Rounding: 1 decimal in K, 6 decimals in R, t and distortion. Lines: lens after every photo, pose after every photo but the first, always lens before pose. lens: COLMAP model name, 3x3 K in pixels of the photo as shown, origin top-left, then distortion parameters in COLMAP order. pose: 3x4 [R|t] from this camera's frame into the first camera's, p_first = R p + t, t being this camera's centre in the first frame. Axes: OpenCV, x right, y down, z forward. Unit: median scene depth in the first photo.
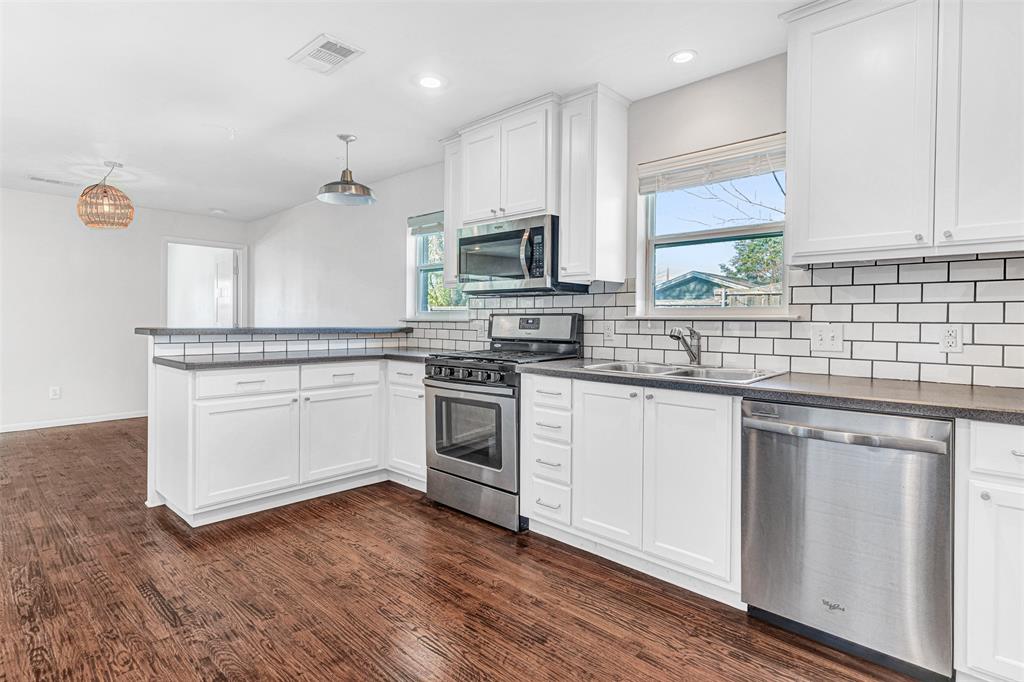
lens RADIAL K [[522.9, 0, 516.4], [0, 522.9, 335.0], [0, 0, 1]] dist [-0.002025, 0.000037]
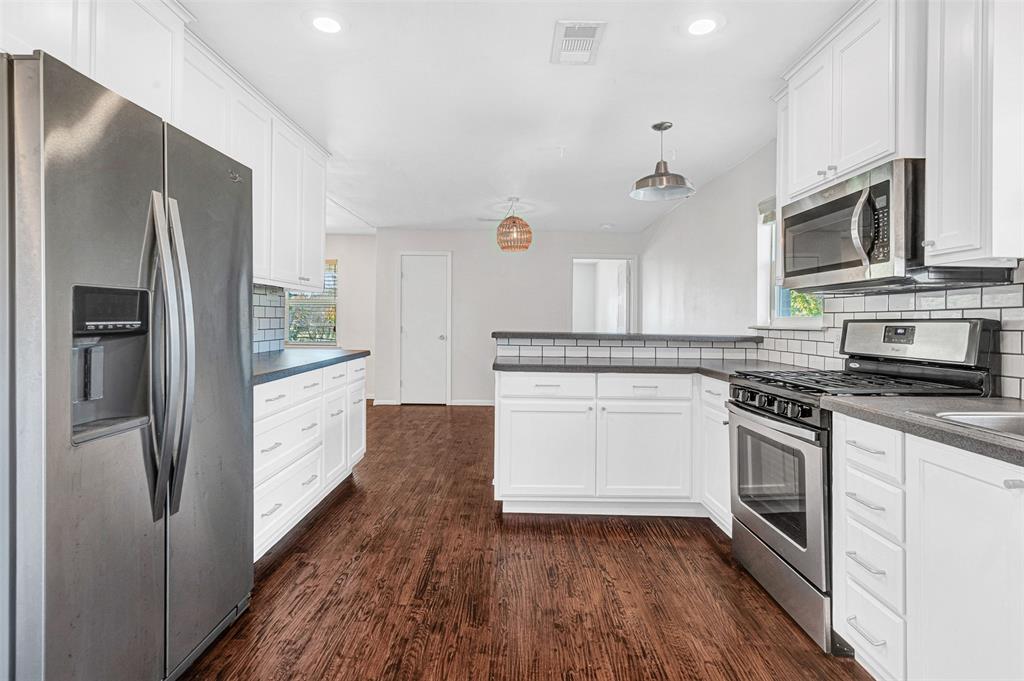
lens RADIAL K [[522.9, 0, 509.7], [0, 522.9, 322.9], [0, 0, 1]] dist [-0.002025, 0.000037]
pose [[0.678971, 0.004925, -0.734149, 0.192017], [-0.032421, 0.999203, -0.023281, -0.006334], [0.733449, 0.039609, 0.678589, 0.232638]]
